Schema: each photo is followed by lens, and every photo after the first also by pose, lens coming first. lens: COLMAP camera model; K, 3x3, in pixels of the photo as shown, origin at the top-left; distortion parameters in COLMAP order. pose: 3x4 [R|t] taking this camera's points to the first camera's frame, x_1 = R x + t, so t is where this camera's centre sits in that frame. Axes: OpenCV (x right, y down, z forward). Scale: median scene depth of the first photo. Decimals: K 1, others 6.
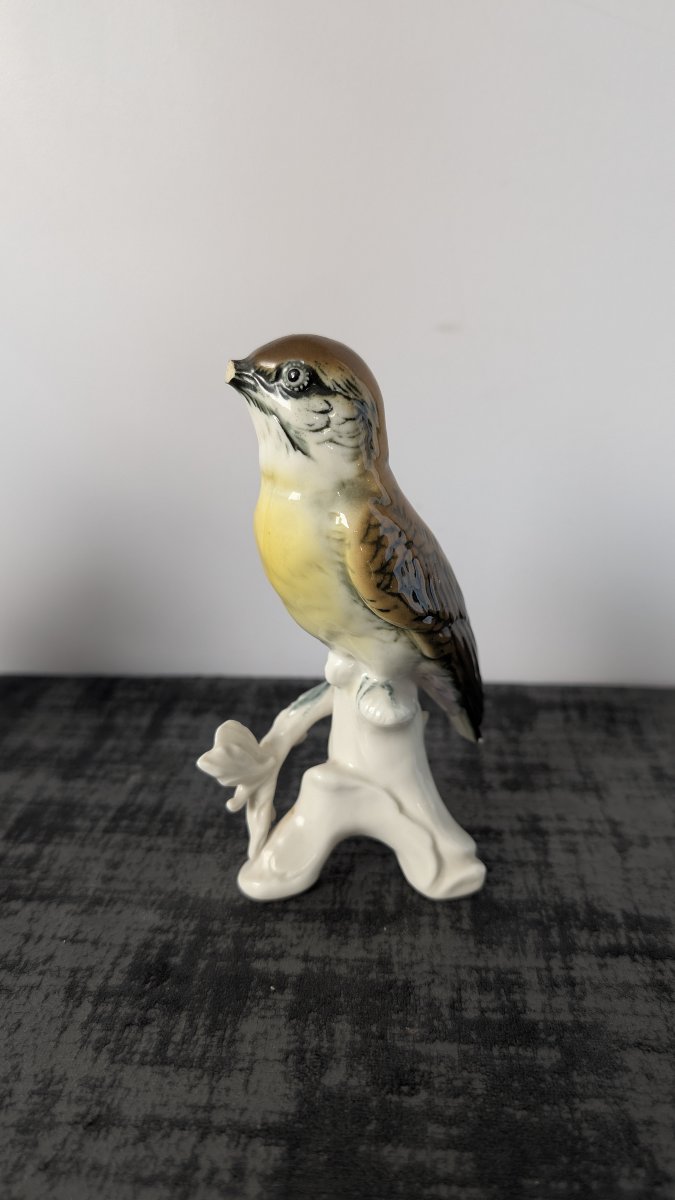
lens RADIAL K [[932.9, 0, 364.3], [0, 932.9, 633.7], [0, 0, 1]] dist [-0.049968, 0.015579]
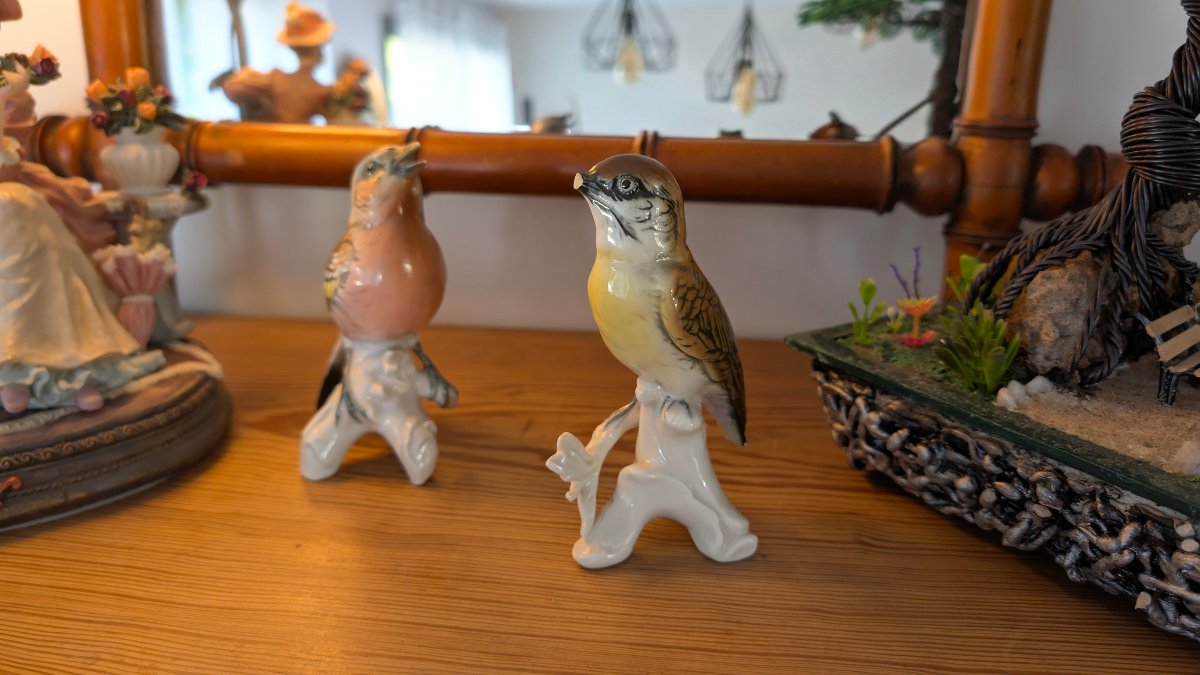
lens RADIAL K [[932.9, 0, 580.6], [0, 932.9, 324.1], [0, 0, 1]] dist [-0.049968, 0.015579]
pose [[0.999295, -0.026599, 0.026480, -0.174908], [0.028173, 0.997743, -0.060960, 0.022892], [-0.024799, 0.061663, 0.997789, -0.393608]]
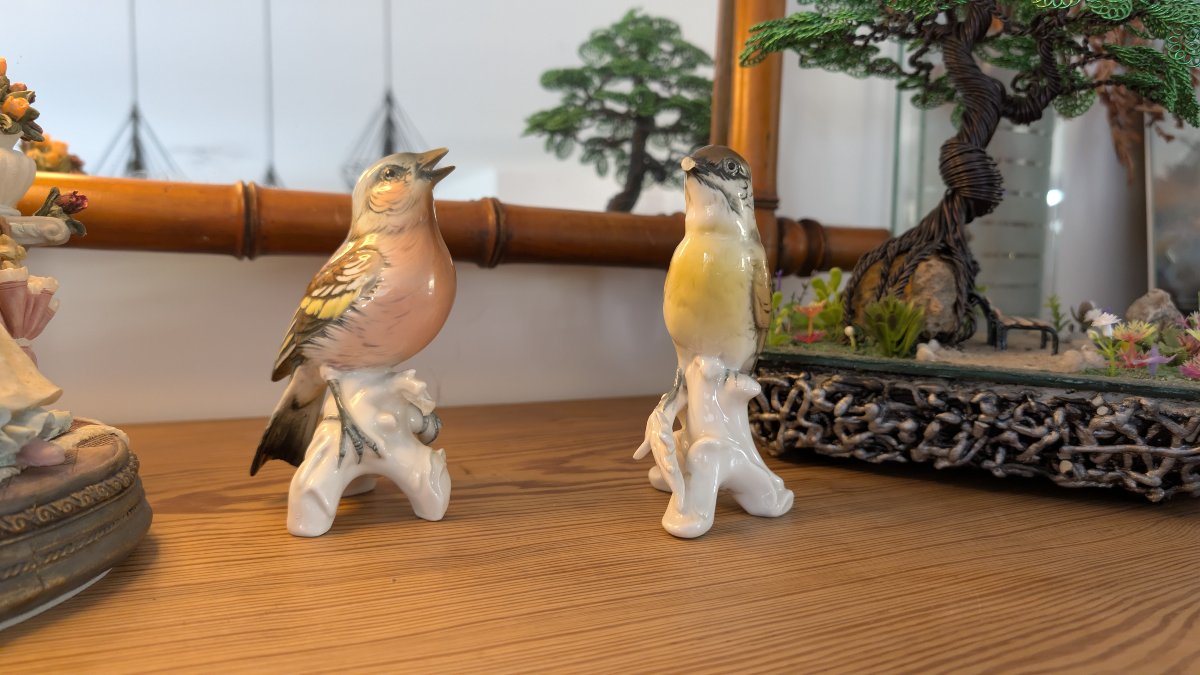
lens RADIAL K [[932.9, 0, 591.9], [0, 932.9, 347.6], [0, 0, 1]] dist [-0.049968, 0.015579]
pose [[0.802760, -0.058518, 0.593424, -1.183074], [0.192330, 0.967397, -0.164781, 0.242588], [-0.564434, 0.246413, 0.787842, -0.086635]]
